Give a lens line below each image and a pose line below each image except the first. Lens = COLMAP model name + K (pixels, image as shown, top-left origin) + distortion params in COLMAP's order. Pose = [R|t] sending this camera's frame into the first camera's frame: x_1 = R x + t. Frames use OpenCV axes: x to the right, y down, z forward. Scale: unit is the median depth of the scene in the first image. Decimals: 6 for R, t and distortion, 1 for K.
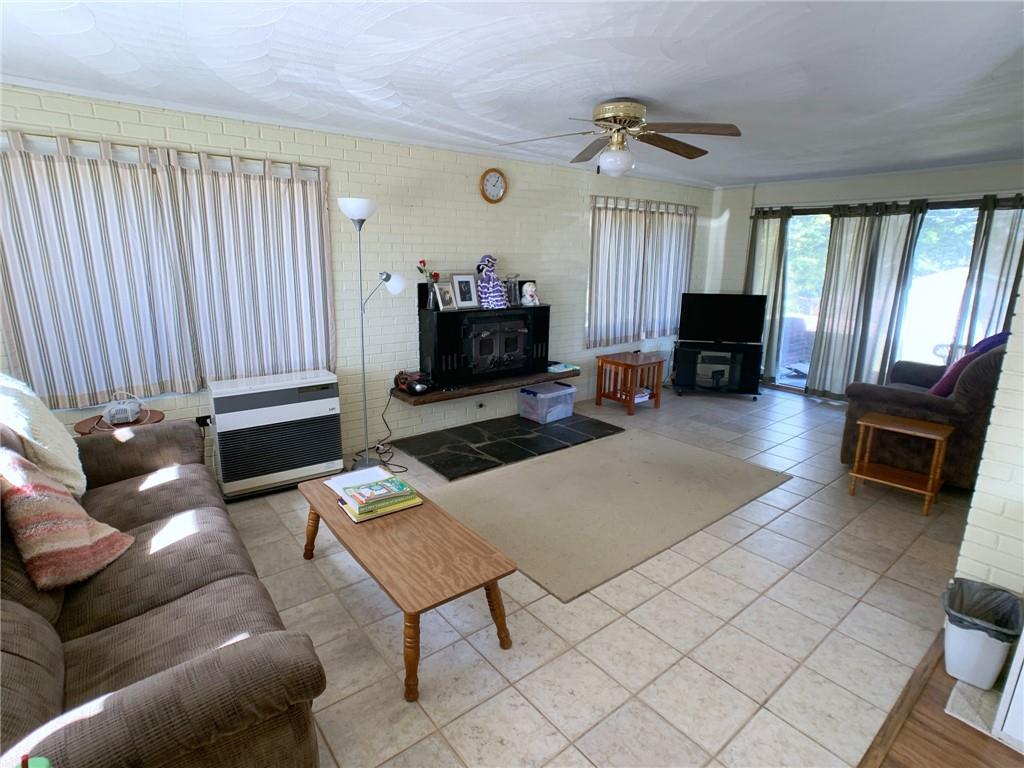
lens RADIAL K [[524.1, 0, 510.9], [0, 524.1, 374.1], [0, 0, 1]] dist [-0.043072, 0.012782]
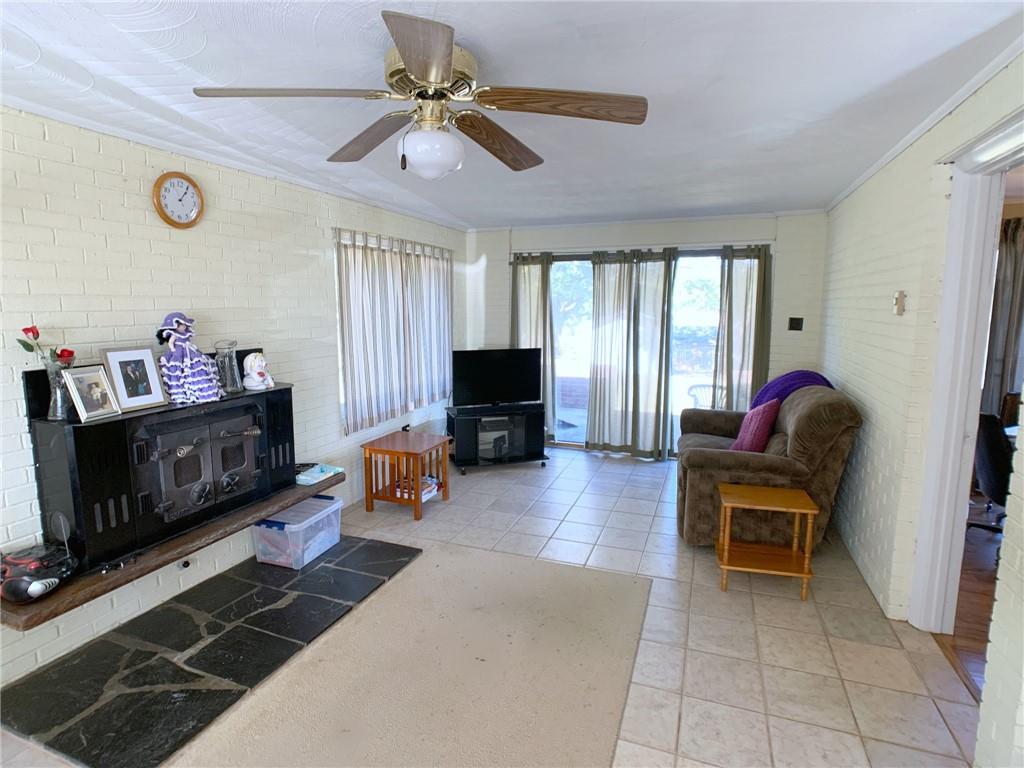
lens RADIAL K [[524.1, 0, 510.9], [0, 524.1, 374.1], [0, 0, 1]] dist [-0.043072, 0.012782]
pose [[0.861751, -0.077950, 0.501306, -0.015097], [0.122310, 0.990901, -0.056173, -0.075423], [-0.492366, 0.109722, 0.863444, 0.297926]]
